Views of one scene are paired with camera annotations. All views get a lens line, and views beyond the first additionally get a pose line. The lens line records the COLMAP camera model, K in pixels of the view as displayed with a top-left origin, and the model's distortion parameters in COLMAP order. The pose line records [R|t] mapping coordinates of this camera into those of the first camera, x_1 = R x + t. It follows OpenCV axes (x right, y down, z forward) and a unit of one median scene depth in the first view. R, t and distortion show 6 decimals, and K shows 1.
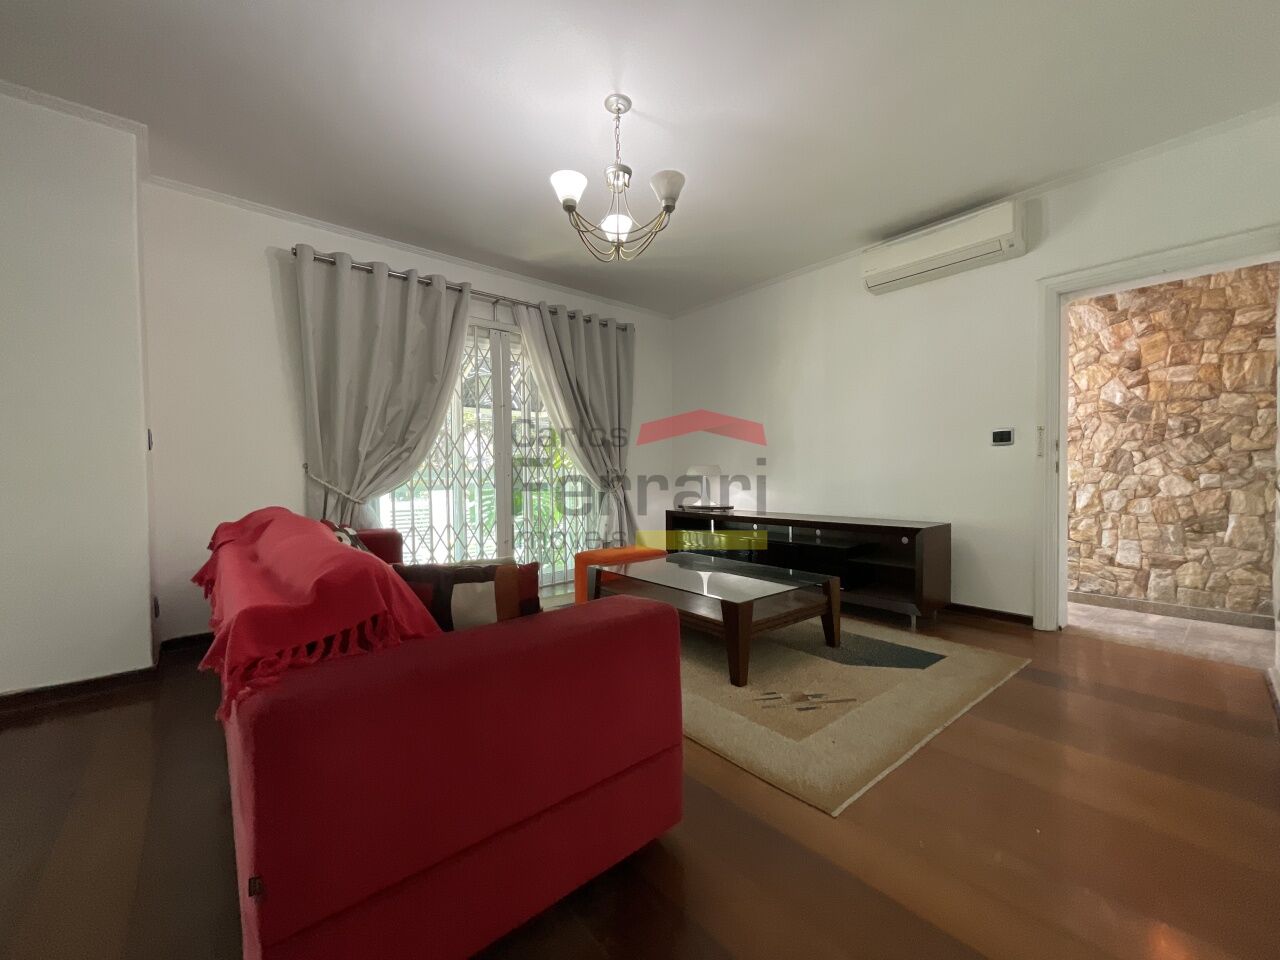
lens RADIAL K [[516.0, 0, 640.0], [0, 516.0, 480.0], [0, 0, 1]] dist [0.000300, 0.000251]
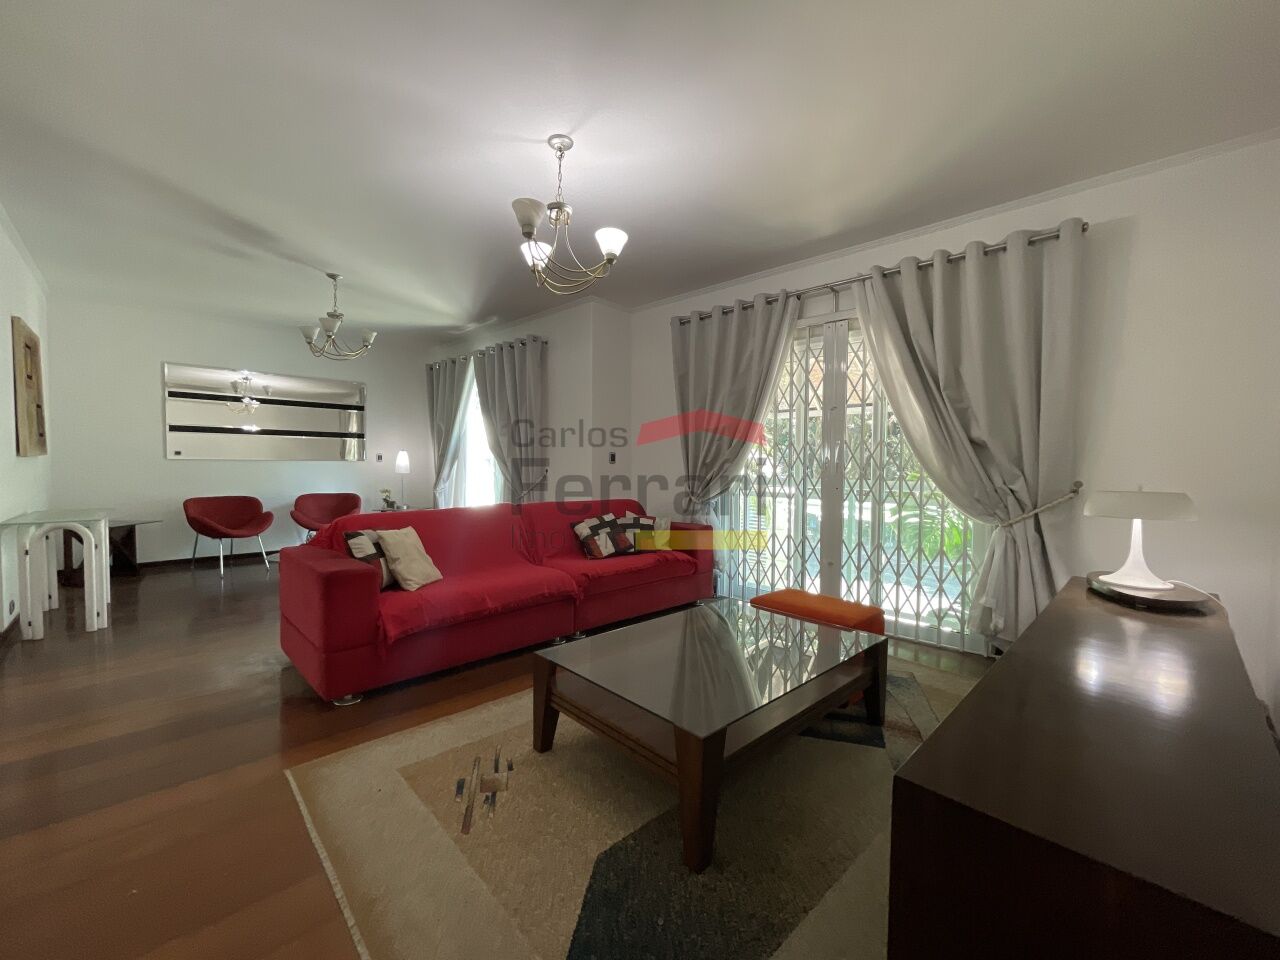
lens RADIAL K [[516.0, 0, 640.0], [0, 516.0, 480.0], [0, 0, 1]] dist [0.000300, 0.000251]
pose [[0.073997, 0.037674, -0.996547, 0.644820], [-0.027151, 0.998992, 0.035750, -0.051195], [0.996889, 0.024411, 0.074945, 0.674836]]
